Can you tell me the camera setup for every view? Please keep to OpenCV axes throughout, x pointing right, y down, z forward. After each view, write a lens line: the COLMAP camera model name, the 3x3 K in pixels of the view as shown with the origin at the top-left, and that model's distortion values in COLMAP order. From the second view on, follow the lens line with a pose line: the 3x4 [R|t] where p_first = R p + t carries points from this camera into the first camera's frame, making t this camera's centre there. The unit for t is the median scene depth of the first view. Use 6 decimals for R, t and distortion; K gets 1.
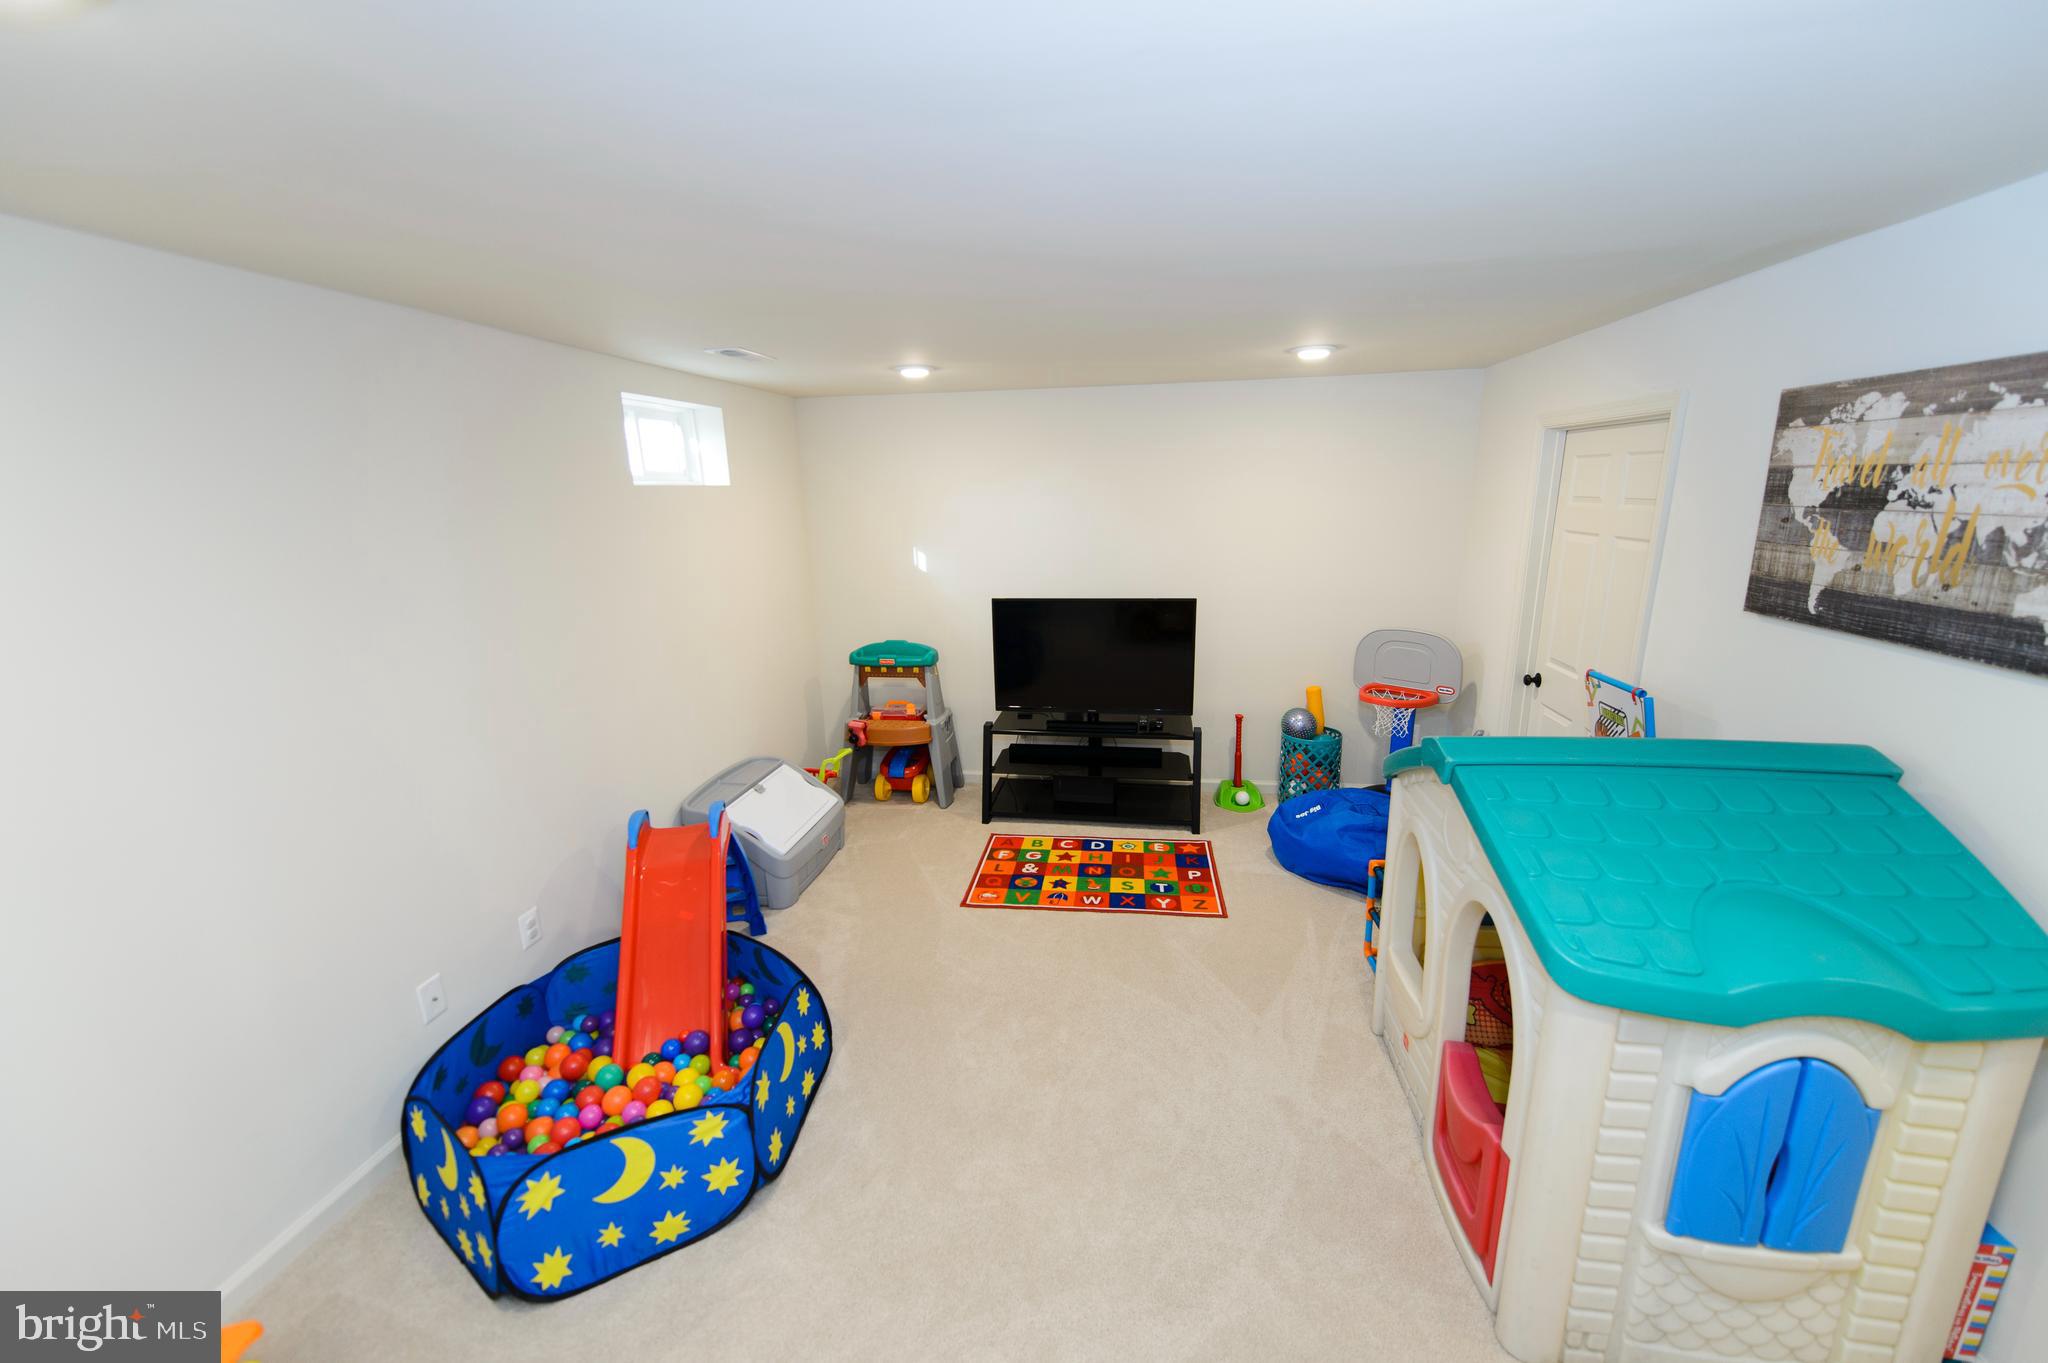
lens RADIAL K [[803.6, 0, 1017.2], [0, 803.6, 675.7], [0, 0, 1]] dist [0.000872, -0.000200]
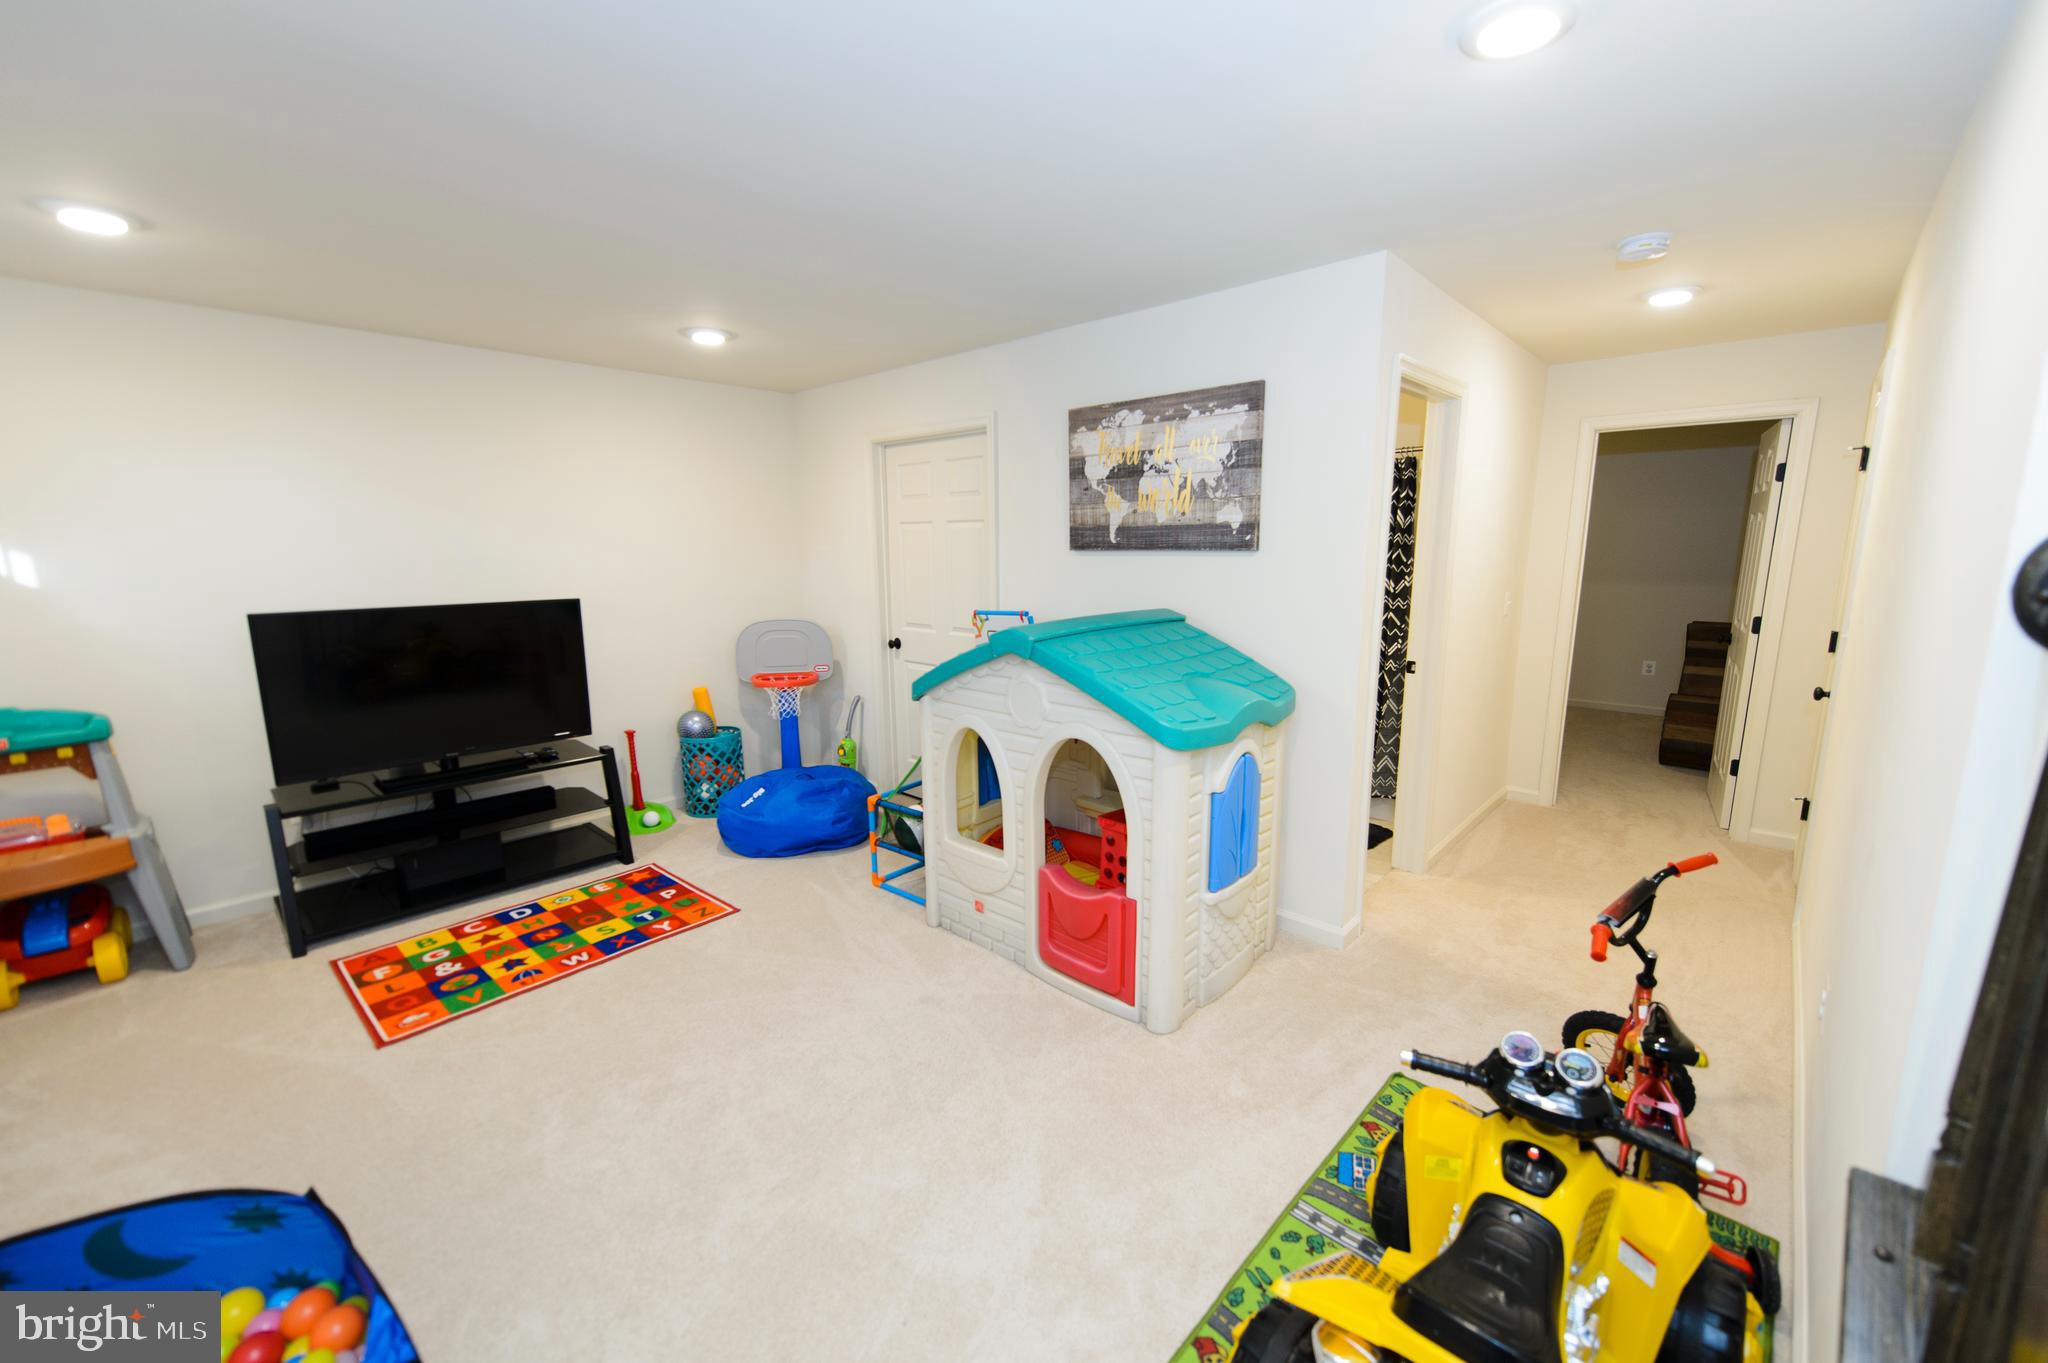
lens RADIAL K [[808.4, 0, 1024.0], [0, 808.4, 681.5], [0, 0, 1]] dist [0.011266, -0.000396]
pose [[0.545808, -0.121197, 0.829099, -0.439462], [0.187637, 0.982034, 0.020028, 0.112707], [-0.816631, 0.144638, 0.558743, 0.221239]]
